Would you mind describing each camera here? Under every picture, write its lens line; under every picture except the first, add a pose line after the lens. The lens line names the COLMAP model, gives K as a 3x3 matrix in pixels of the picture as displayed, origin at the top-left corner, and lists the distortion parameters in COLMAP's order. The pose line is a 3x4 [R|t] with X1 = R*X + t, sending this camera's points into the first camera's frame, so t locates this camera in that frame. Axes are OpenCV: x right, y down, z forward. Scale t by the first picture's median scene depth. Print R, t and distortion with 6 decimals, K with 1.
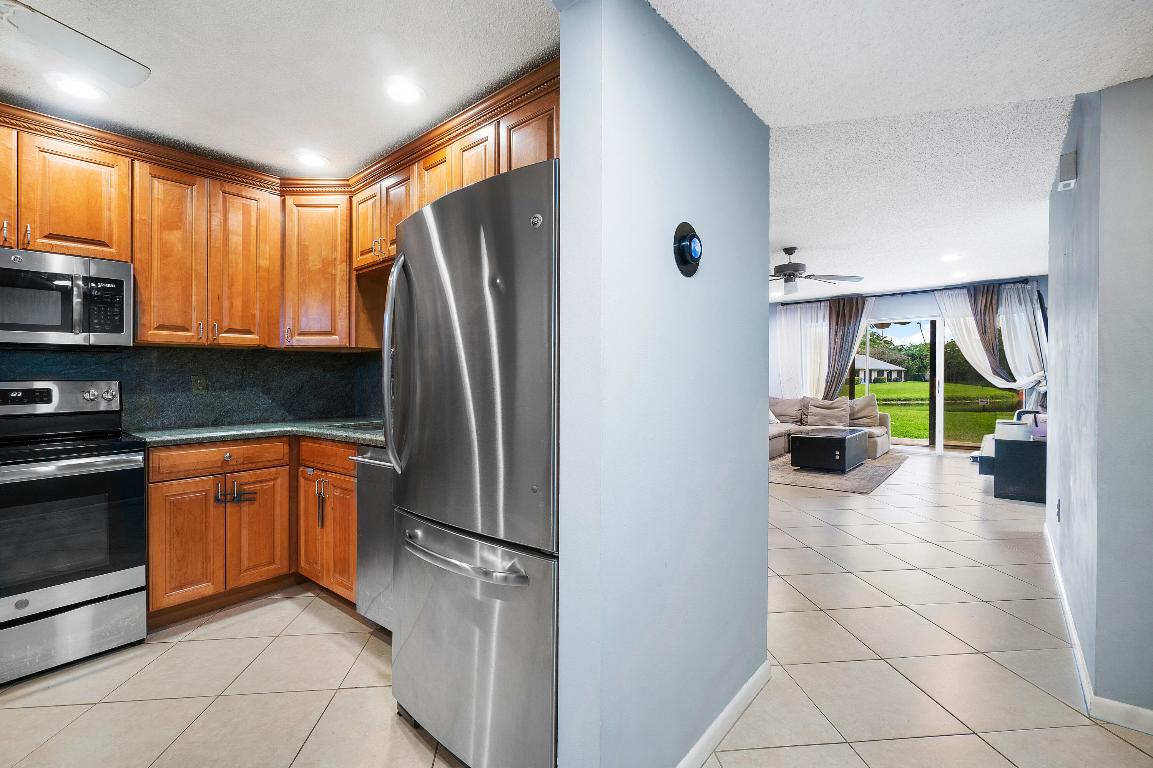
lens RADIAL K [[505.9, 0, 570.6], [0, 505.9, 369.2], [0, 0, 1]] dist [-0.005417, 0.001058]
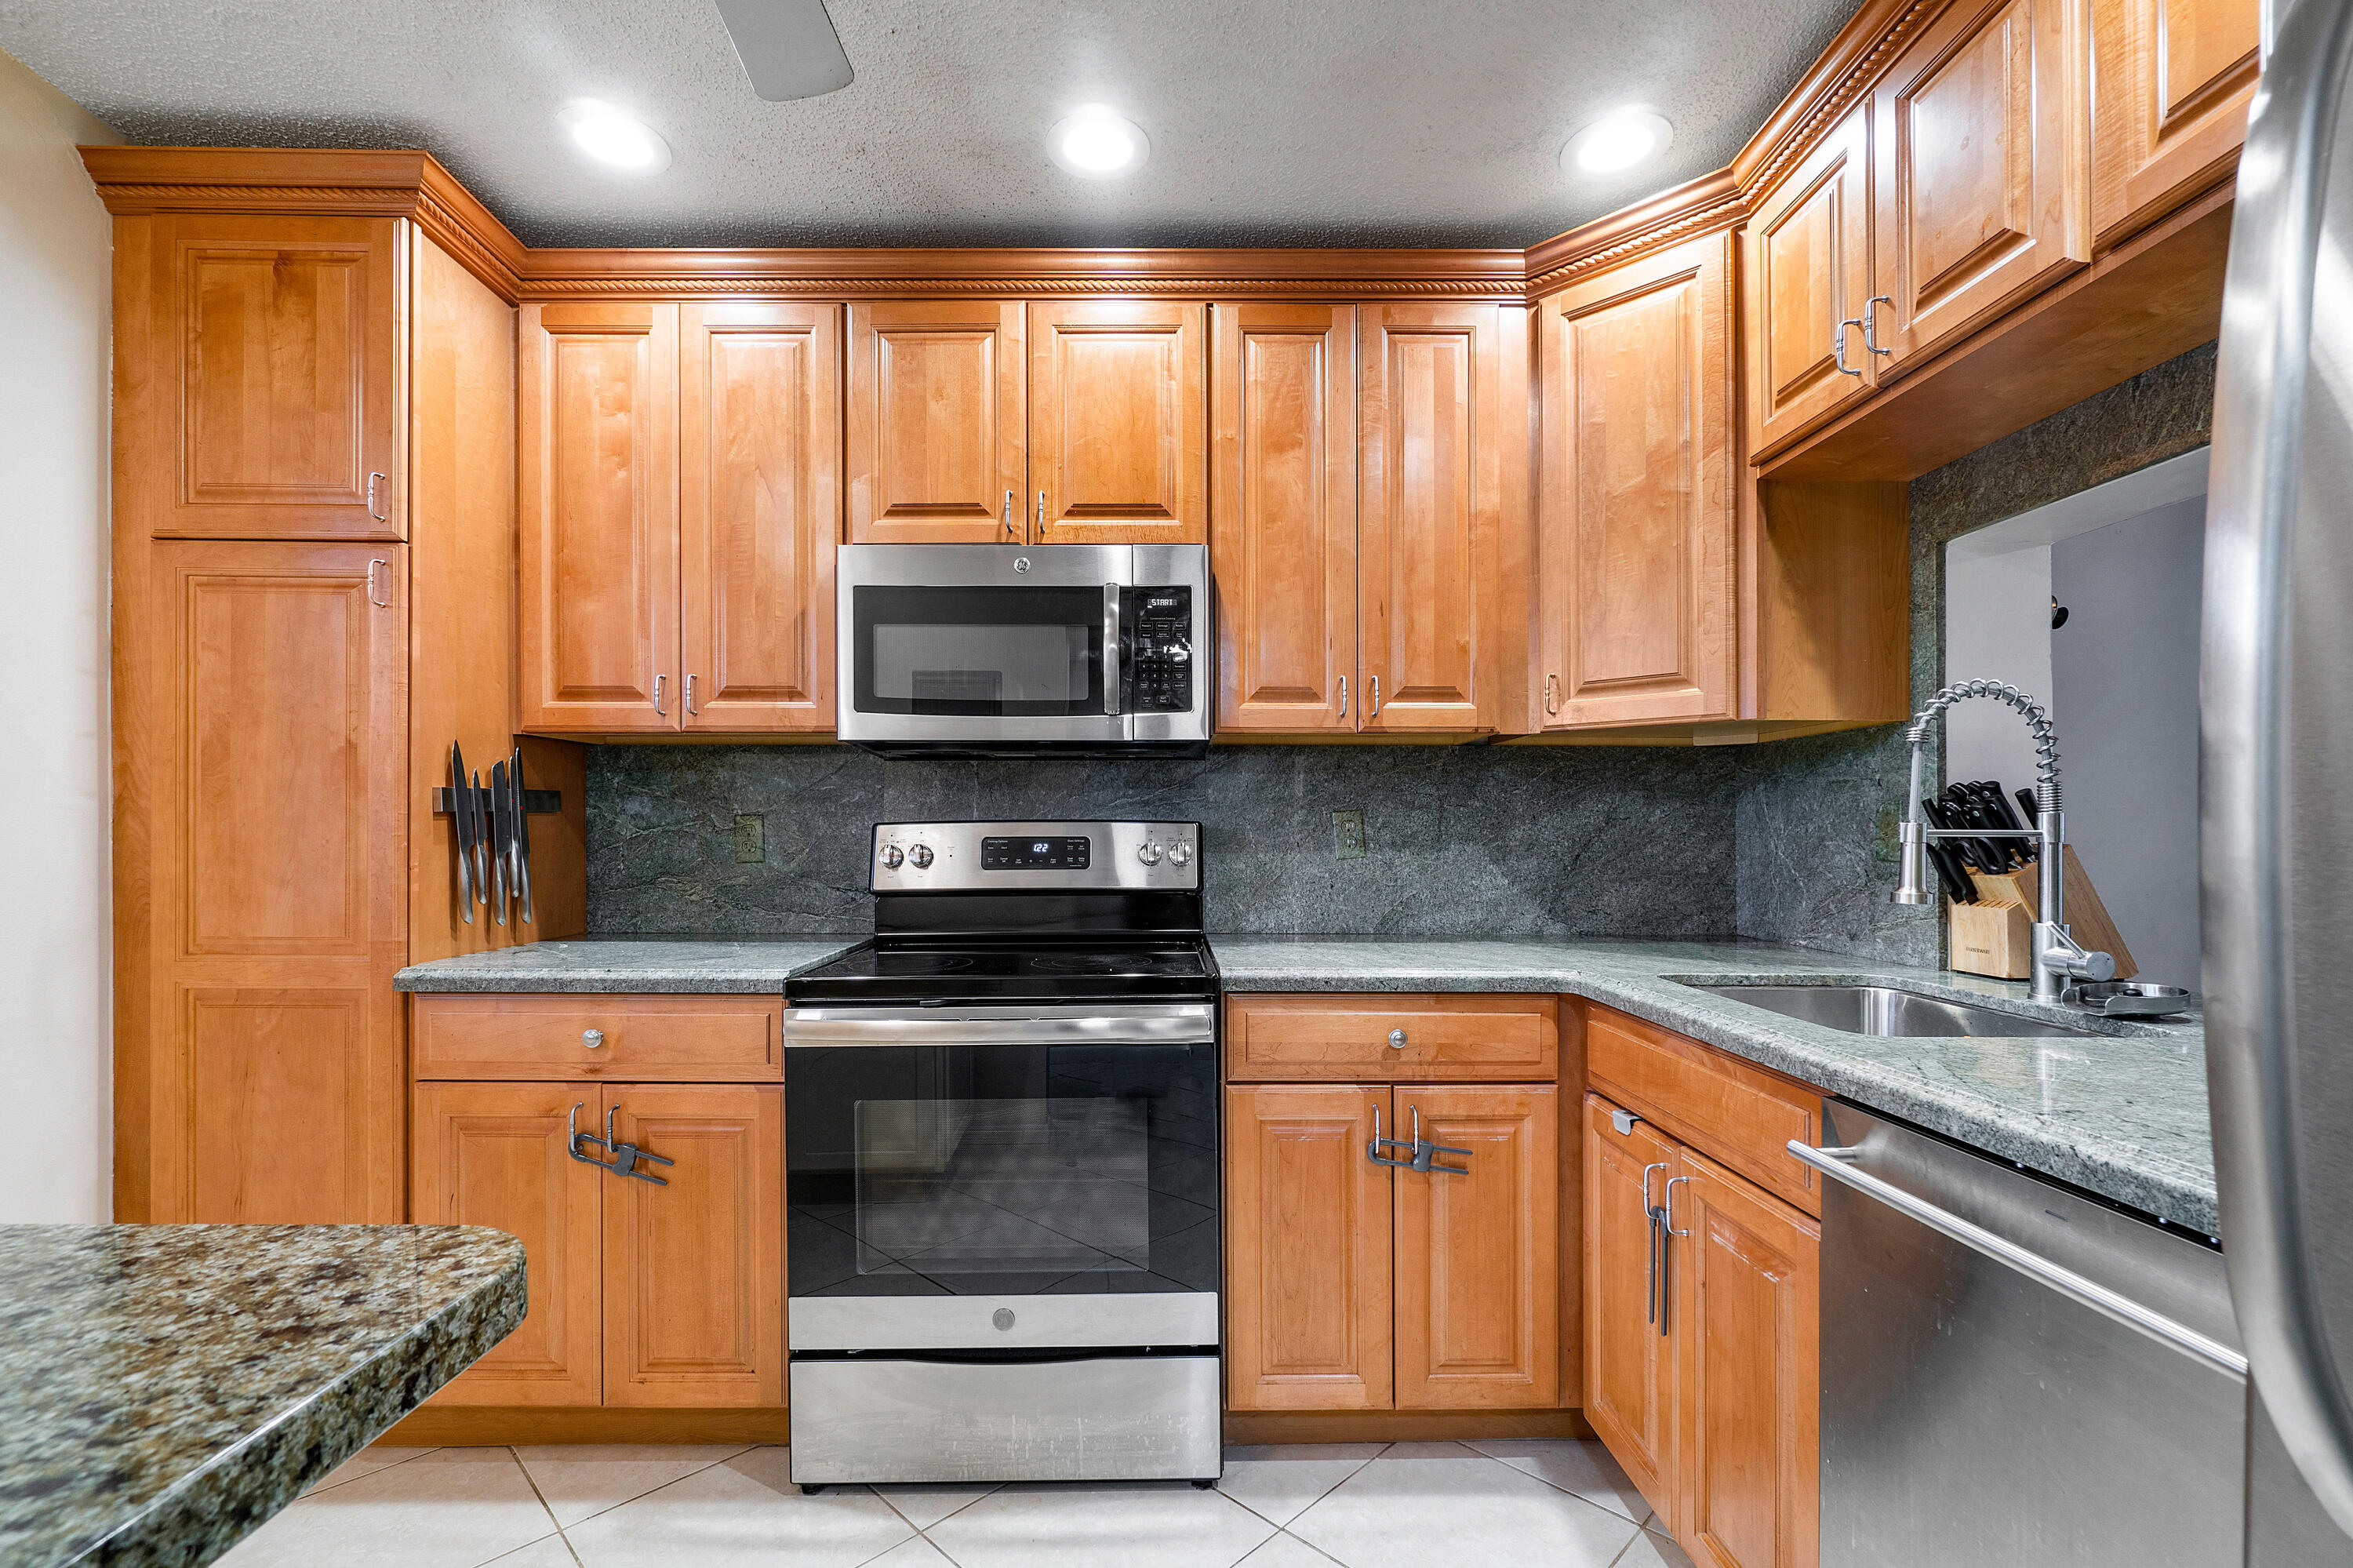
lens RADIAL K [[1032.5, 0, 1179.3], [0, 1032.5, 803.8], [0, 0, 1]] dist [-0.005417, 0.001058]
pose [[0.661687, -0.003655, -0.749772, -0.196765], [0.004706, 0.999989, -0.000722, 0.005887], [0.749766, -0.003051, 0.661696, 0.339015]]
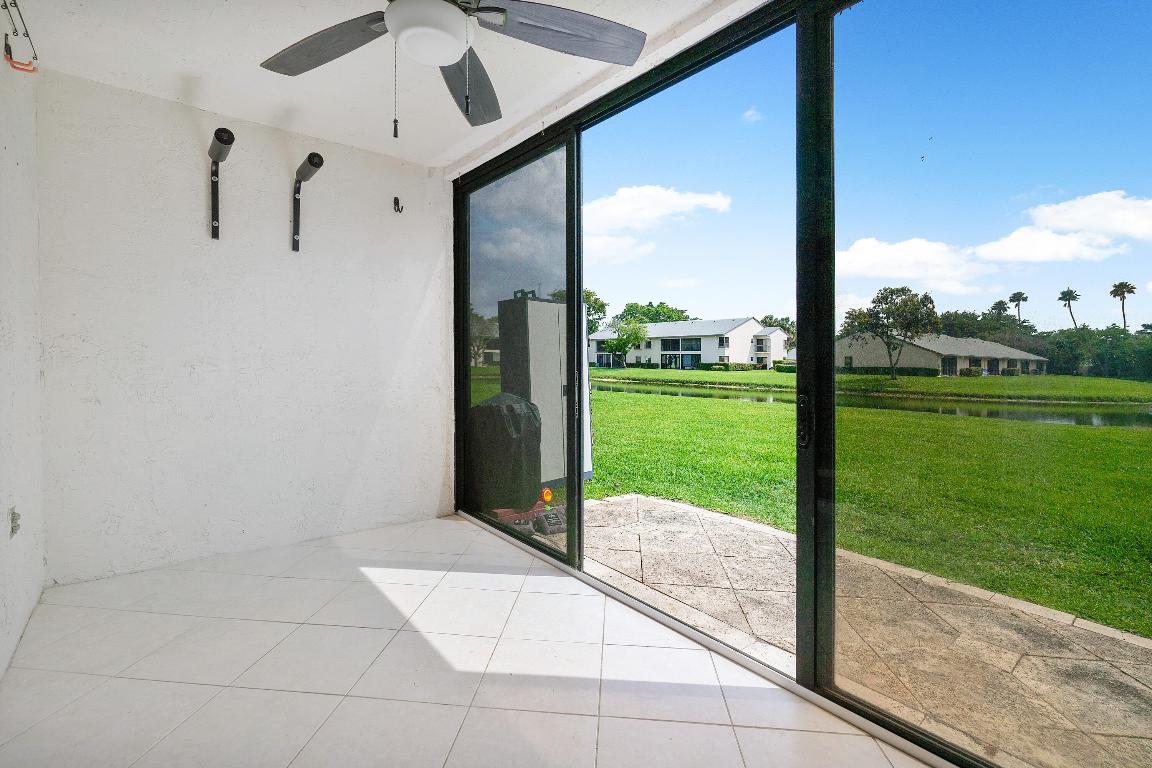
lens RADIAL K [[505.5, 0, 572.0], [0, 505.5, 339.6], [0, 0, 1]] dist [-0.005417, 0.001058]
pose [[0.984345, 0.012896, -0.175781, 1.885037], [-0.017557, 0.999534, -0.024985, 0.074322], [0.175377, 0.027680, 0.984112, 2.244423]]
